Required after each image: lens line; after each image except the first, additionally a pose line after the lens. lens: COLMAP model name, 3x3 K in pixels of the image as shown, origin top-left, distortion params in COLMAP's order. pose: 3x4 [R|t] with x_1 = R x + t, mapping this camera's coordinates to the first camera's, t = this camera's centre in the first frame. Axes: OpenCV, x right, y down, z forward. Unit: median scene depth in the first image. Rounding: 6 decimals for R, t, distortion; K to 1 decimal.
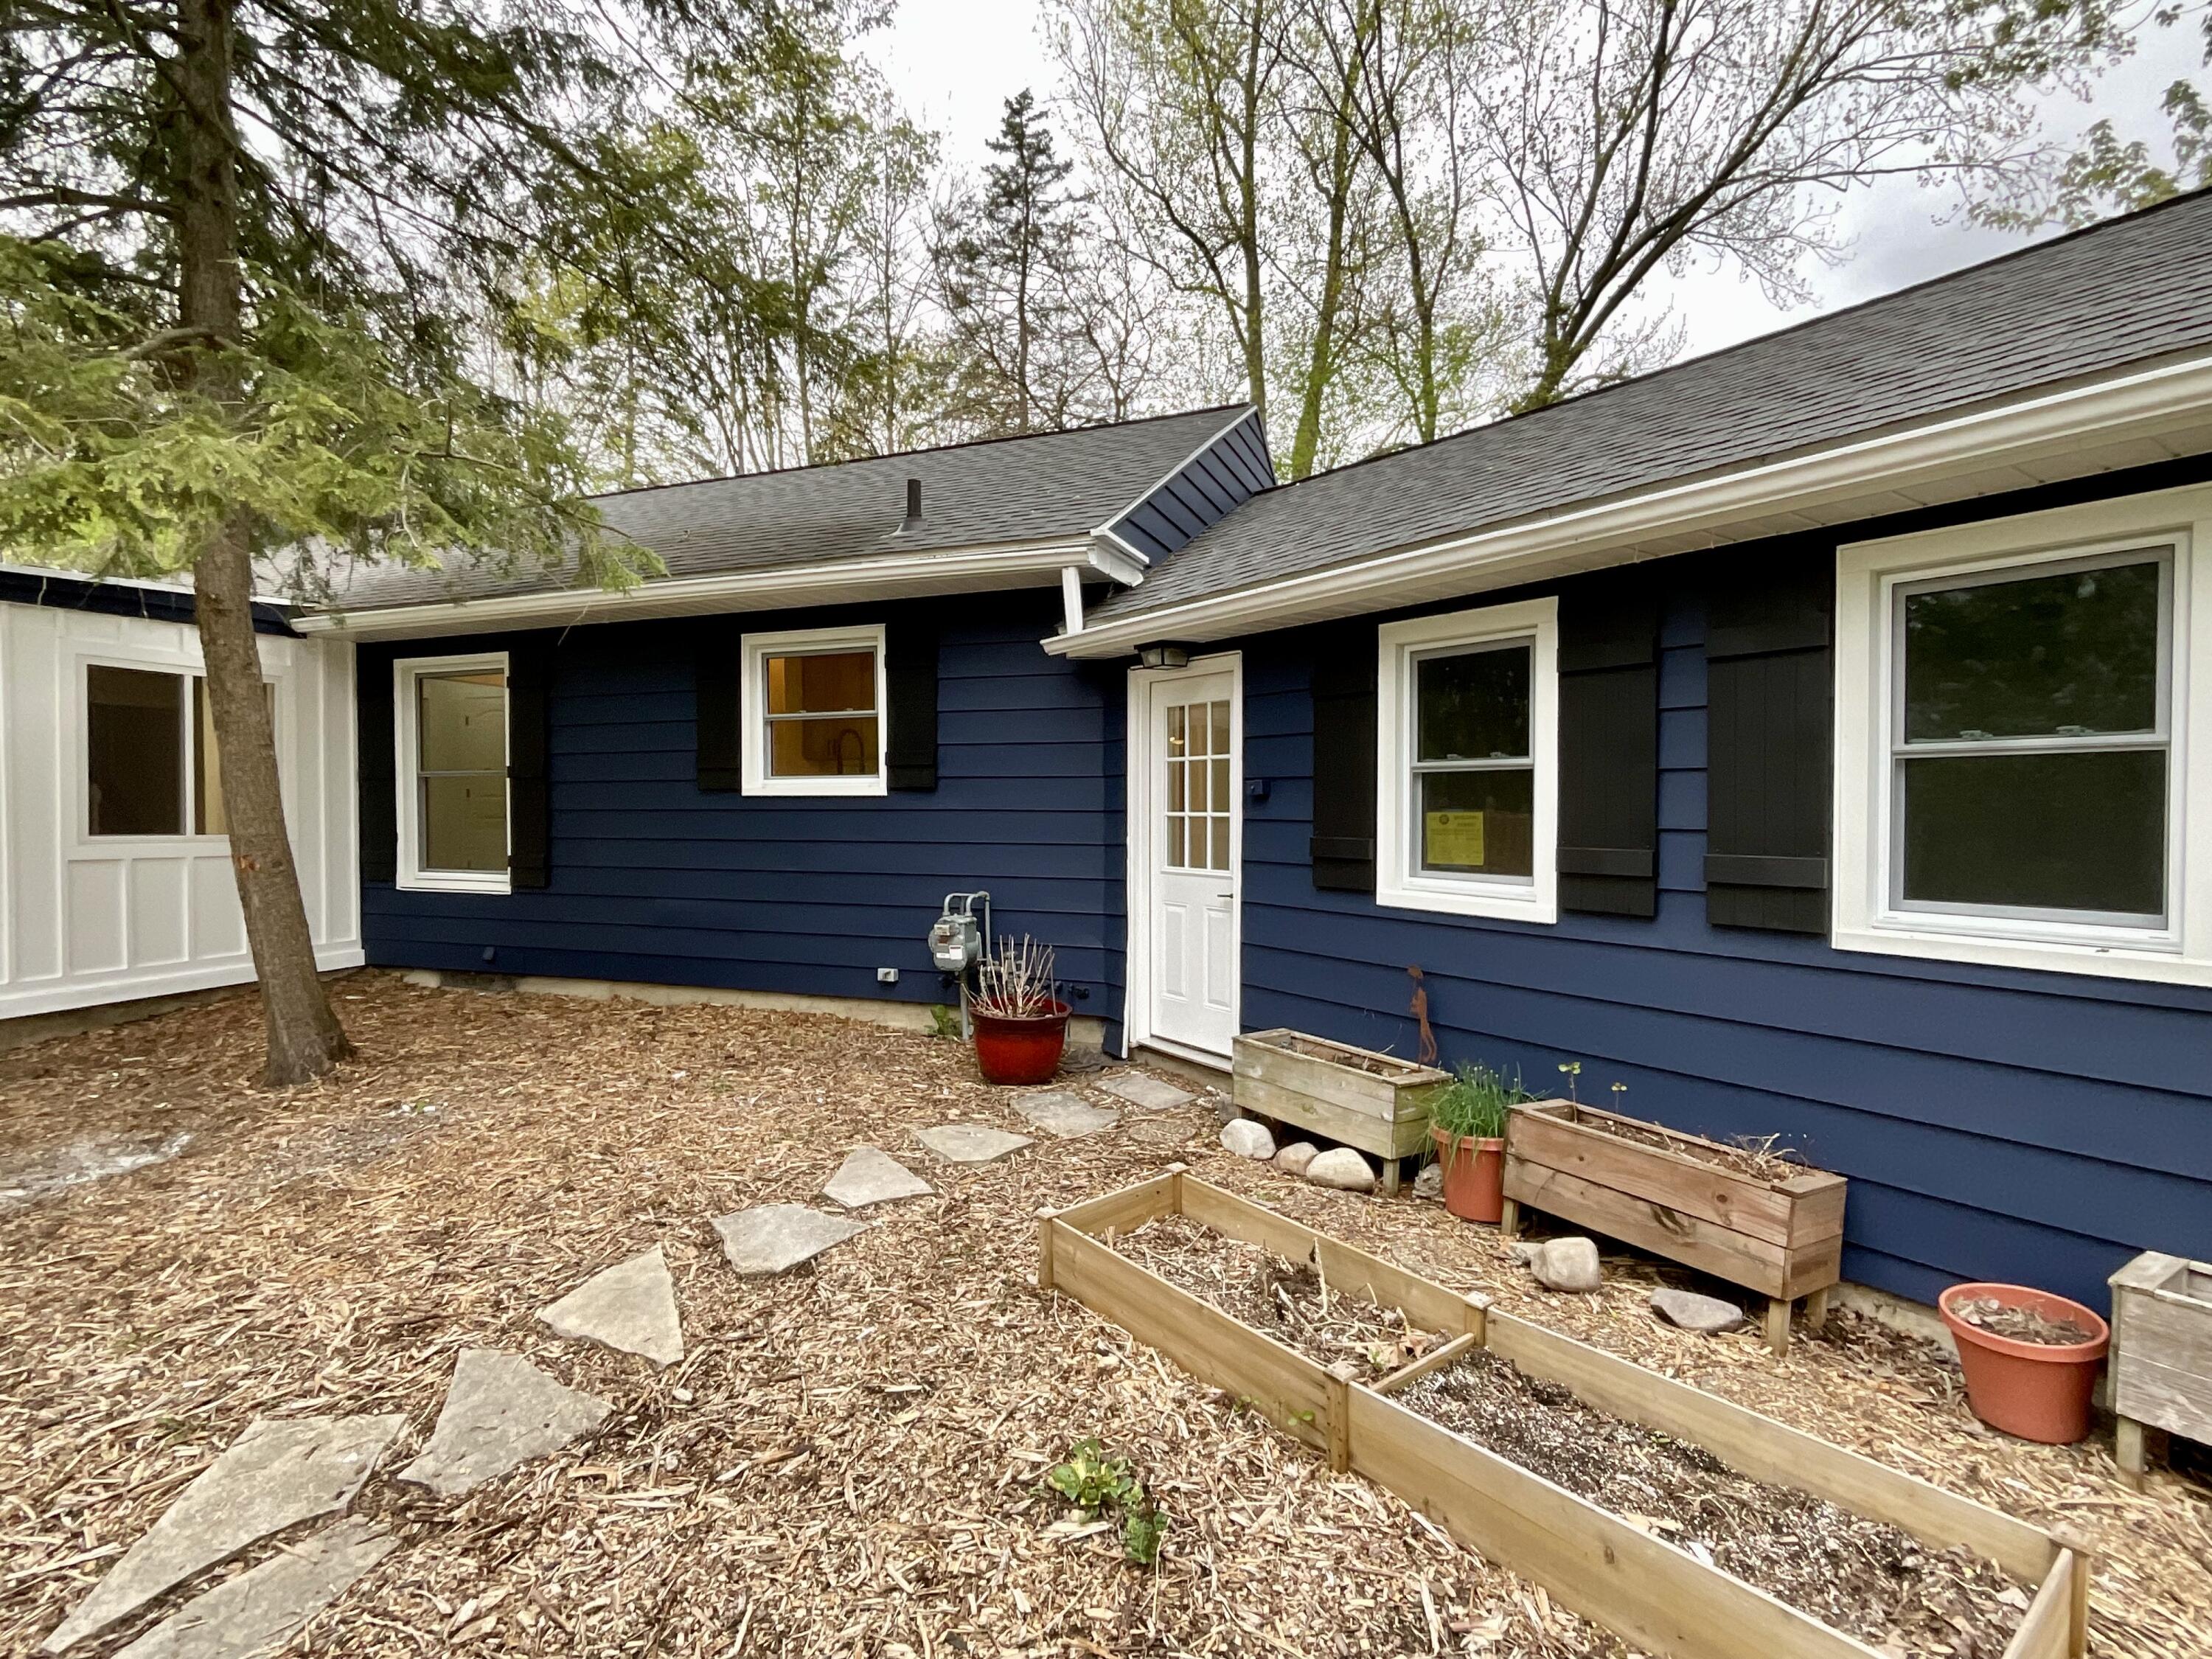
lens RADIAL K [[1072.4, 0, 1109.3], [0, 1072.4, 821.6], [0, 0, 1]] dist [-0.002035, 0.002144]
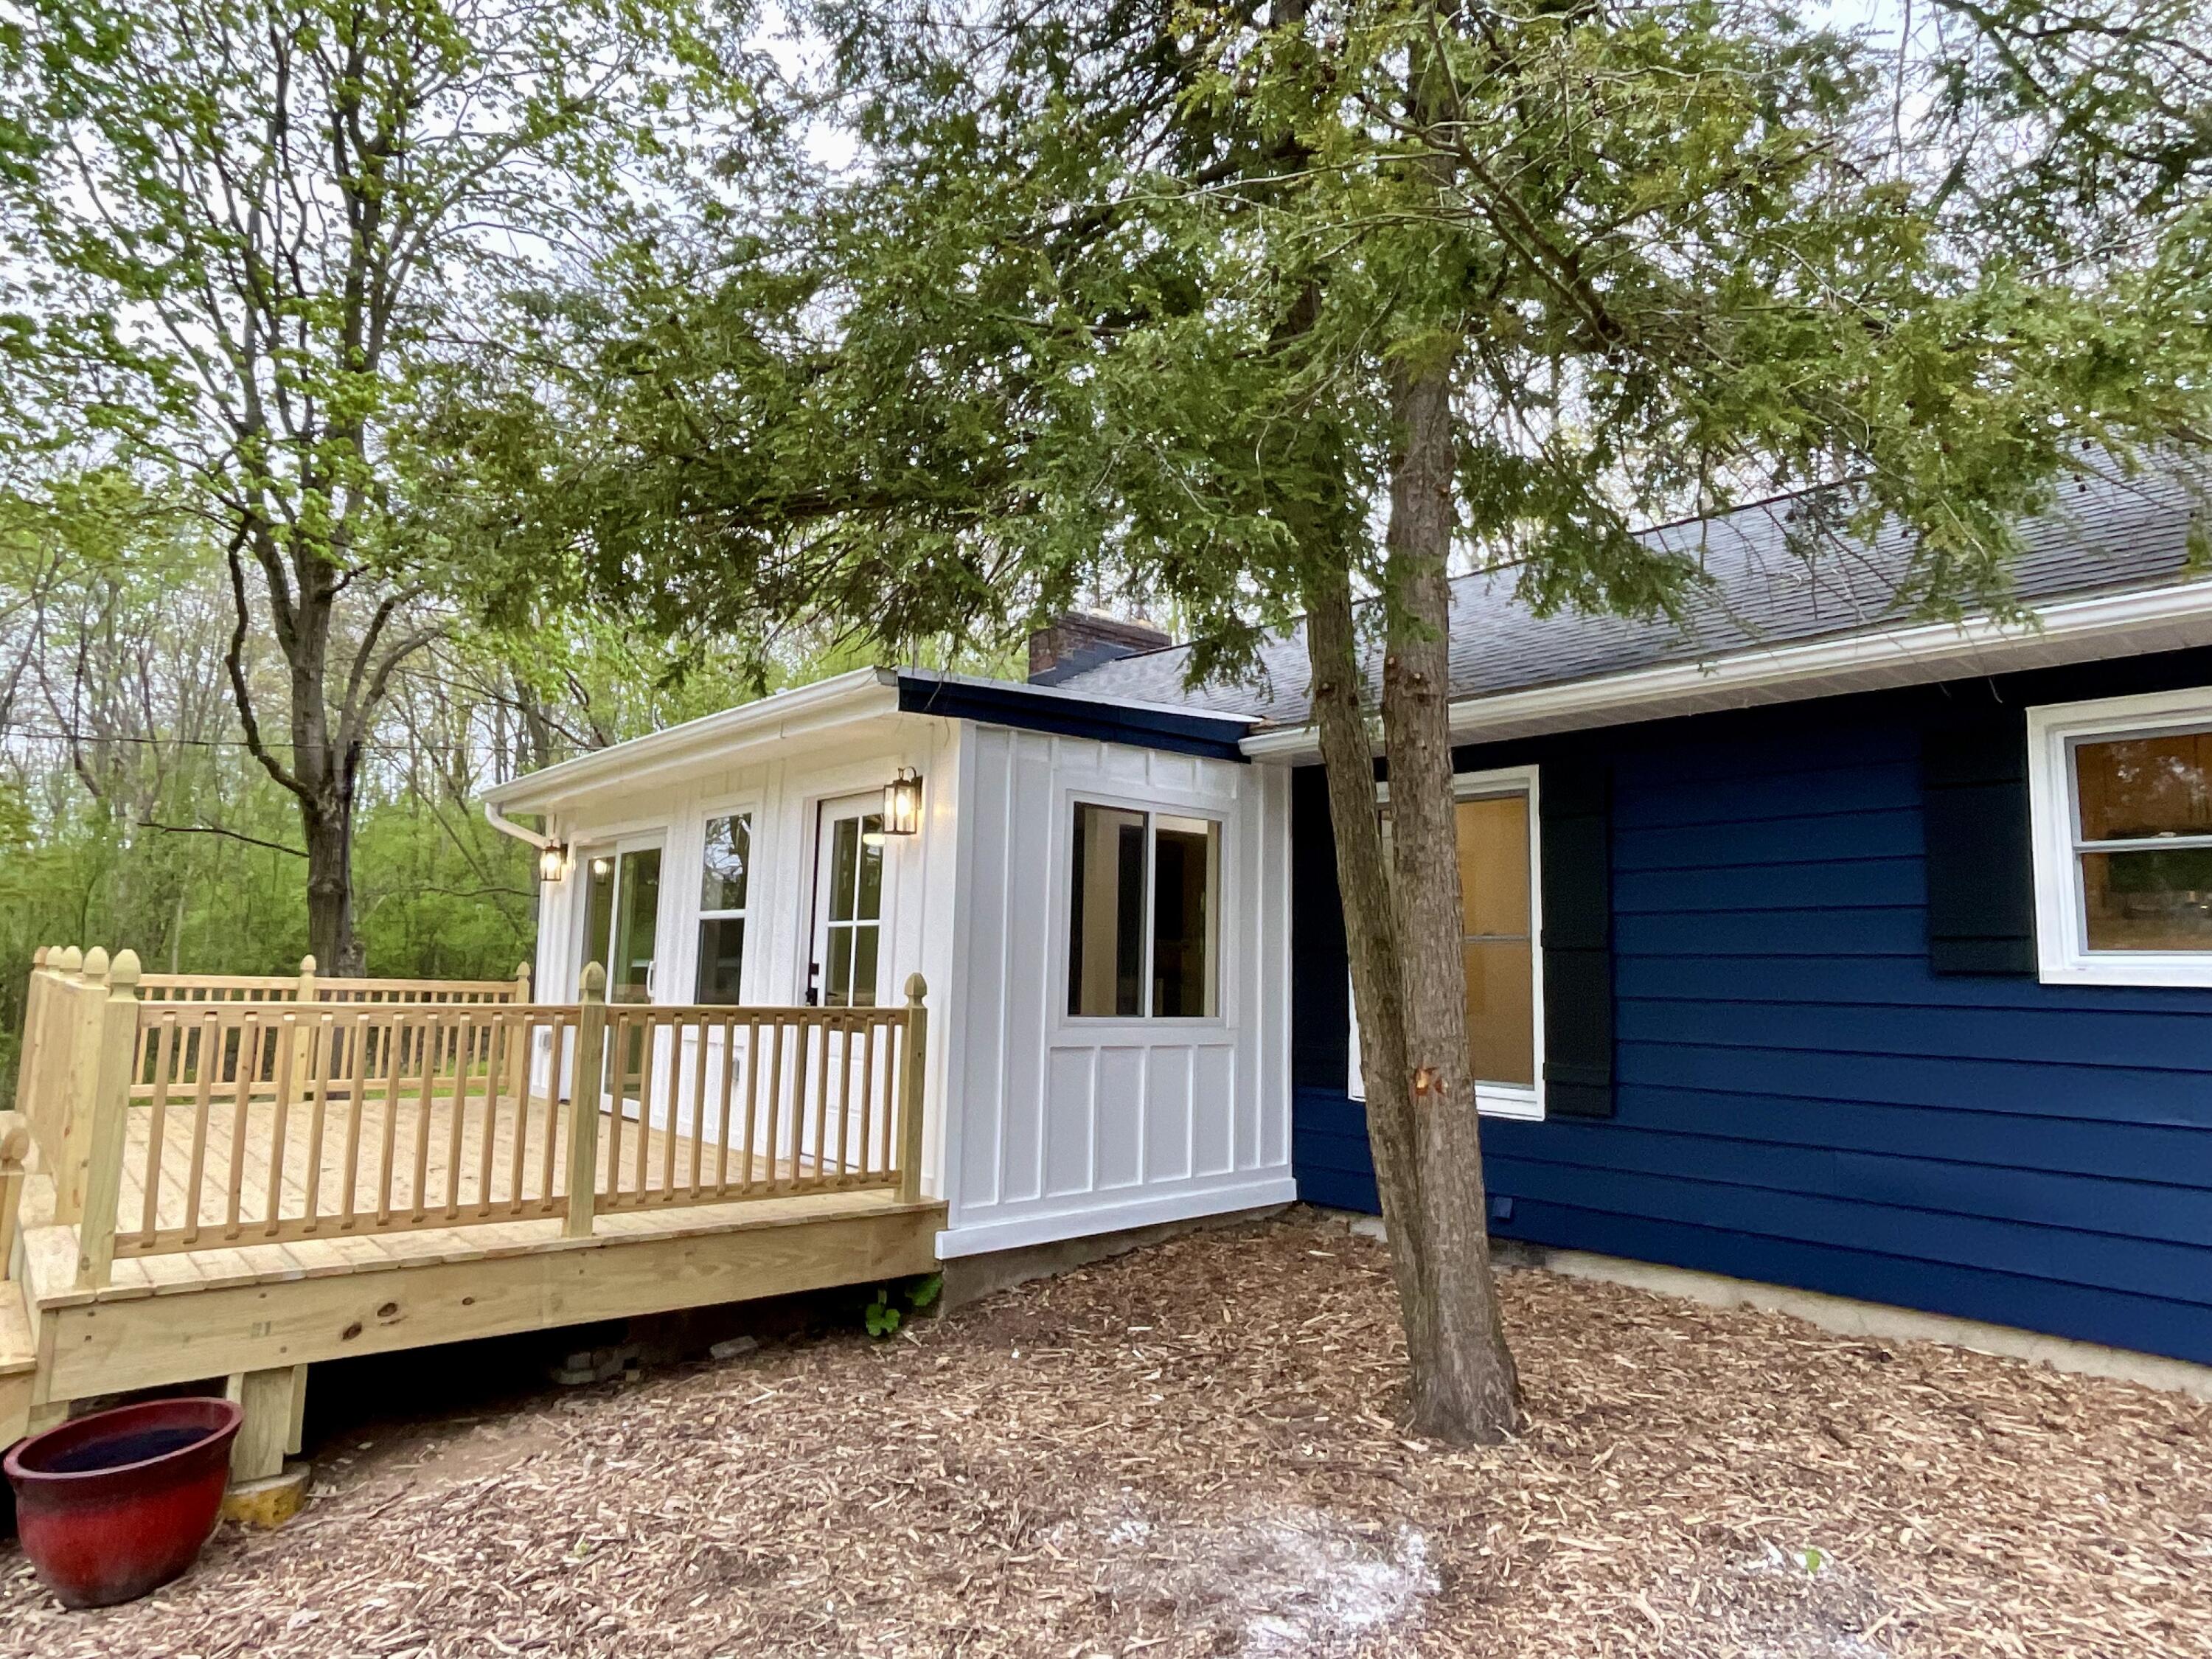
lens RADIAL K [[1271.8, 0, 1117.3], [0, 1271.8, 837.6], [0, 0, 1]] dist [-0.013179, -0.000492]
pose [[0.891825, -0.029103, -0.451444, -0.482534], [-0.030084, 0.991904, -0.123376, -0.003283], [0.451379, 0.123611, 0.883729, 0.173476]]
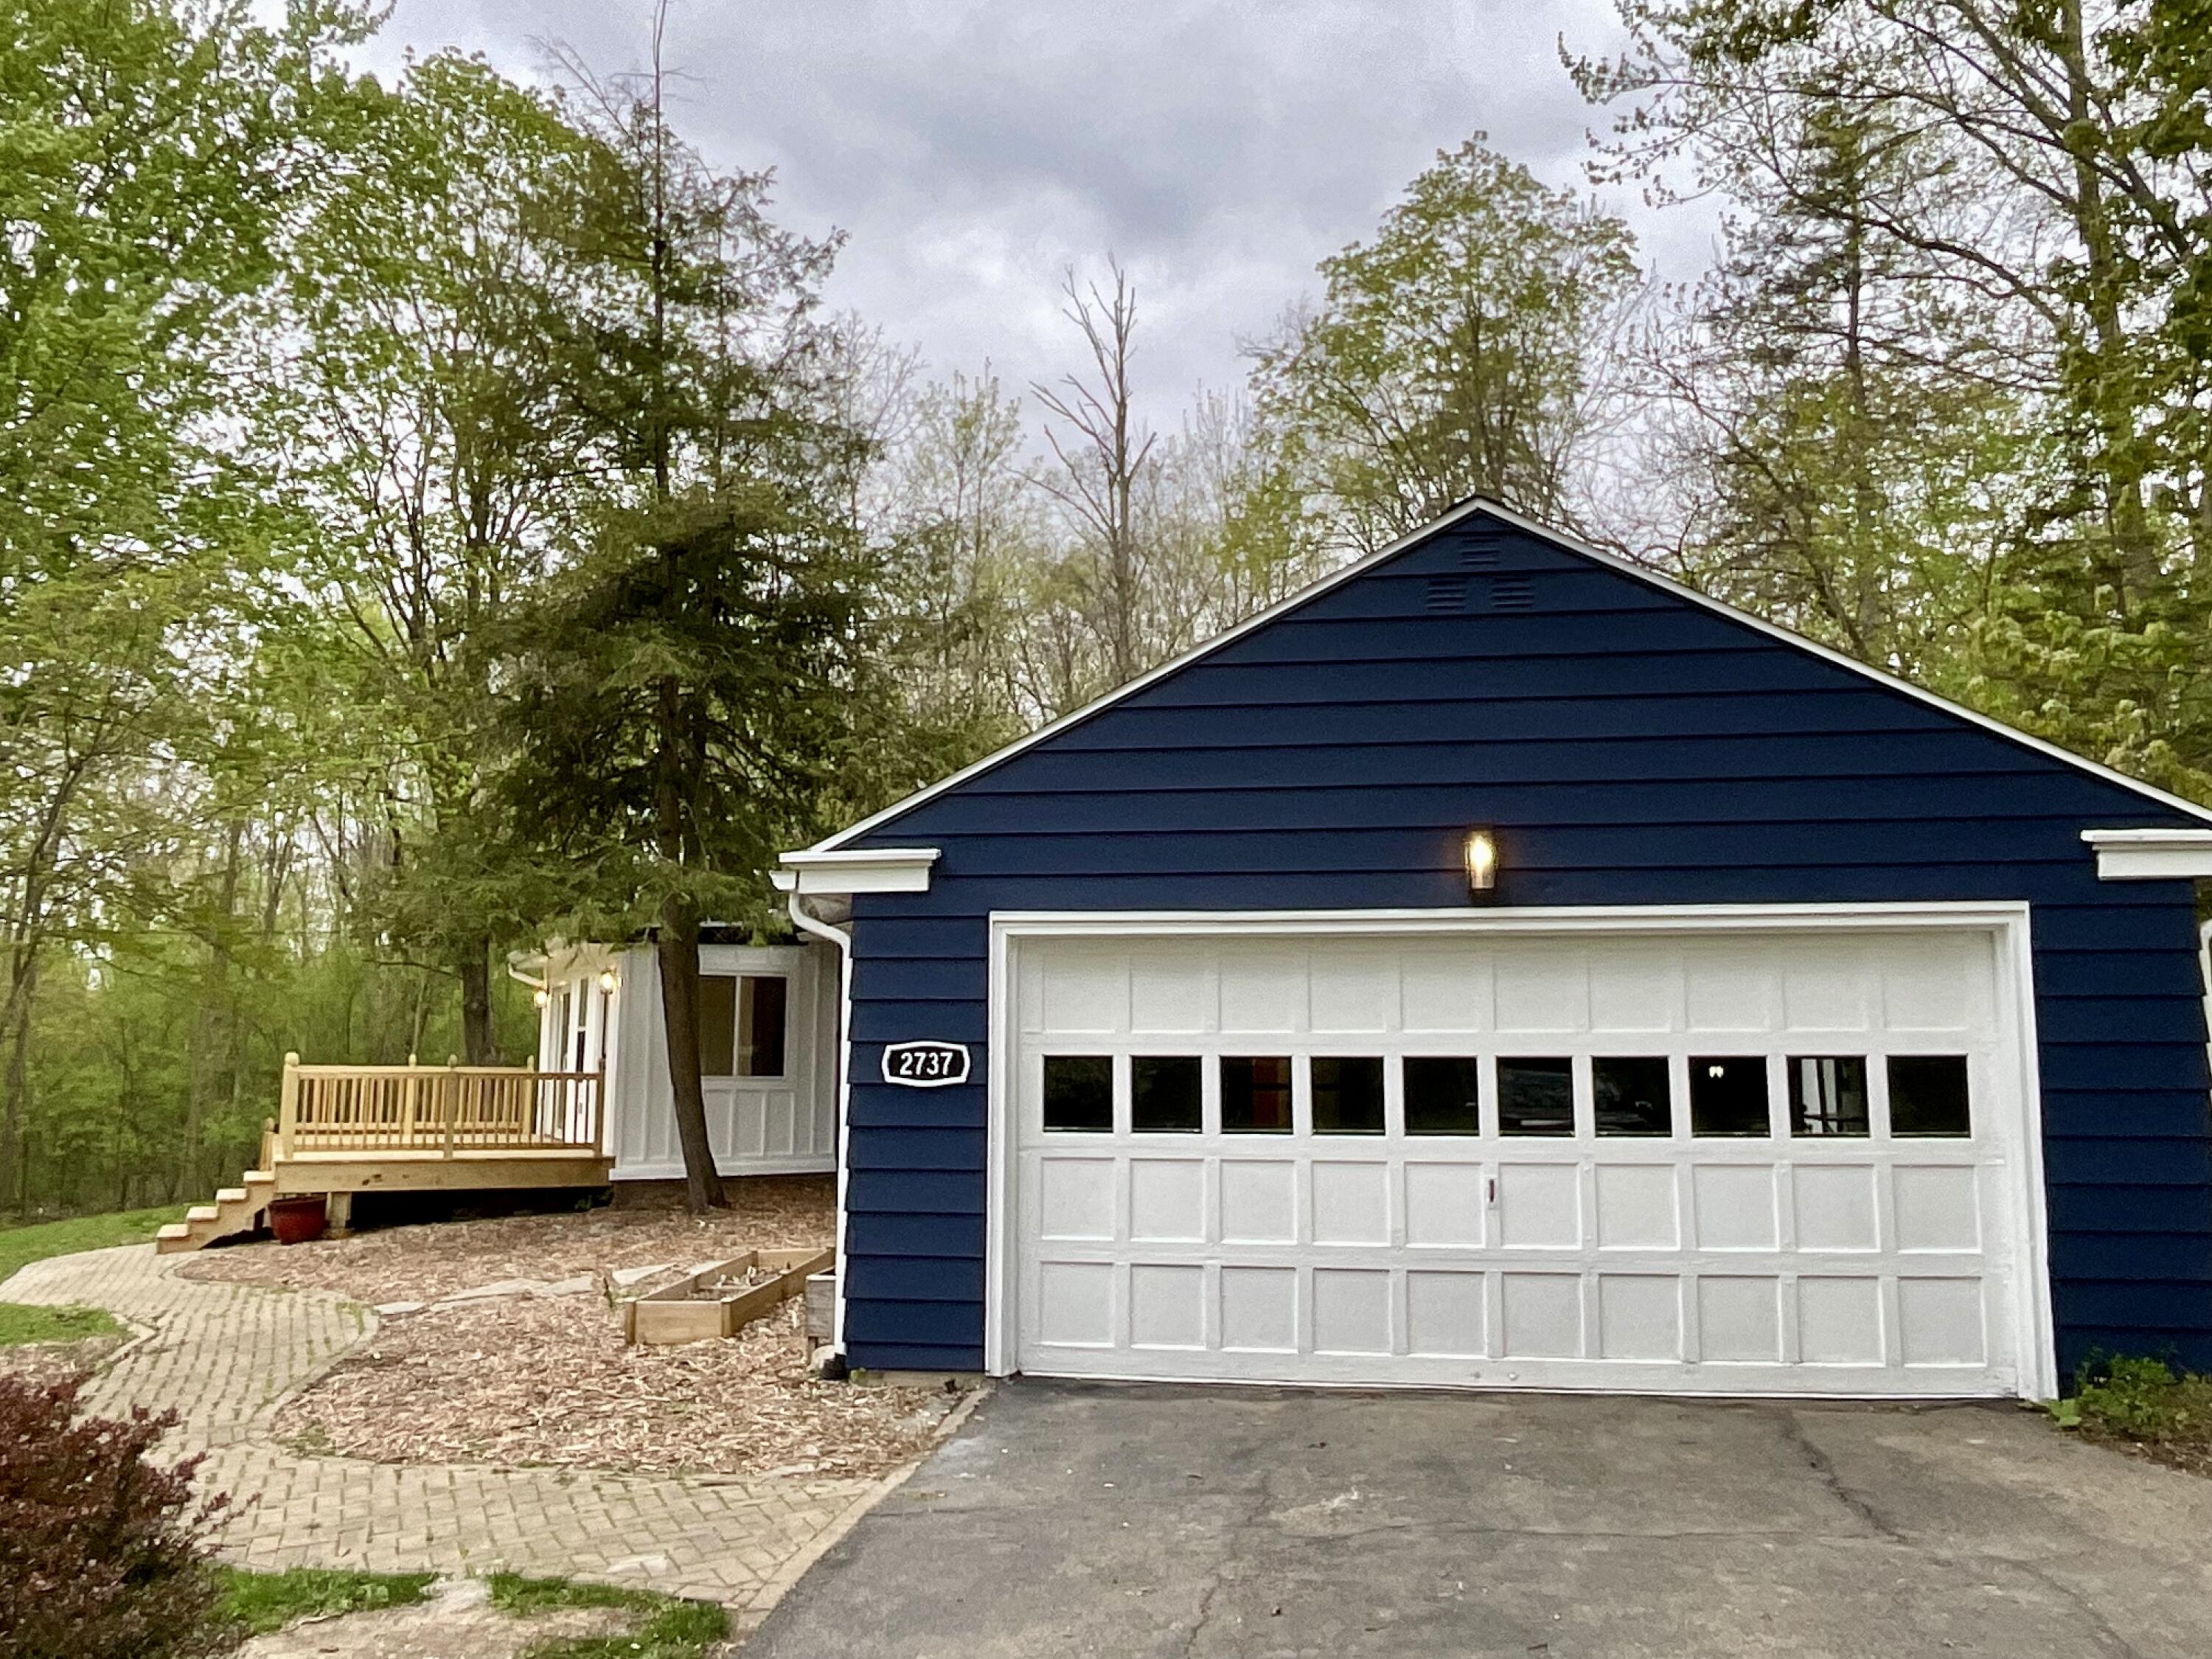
lens RADIAL K [[1756.4, 0, 1118.9], [0, 1756.4, 827.2], [0, 0, 1]] dist [0.007551, -0.001733]
pose [[0.726503, -0.085735, -0.681794, 1.429478], [-0.013300, 0.990246, -0.138696, 0.000060], [0.687034, 0.109831, 0.718276, -0.541512]]
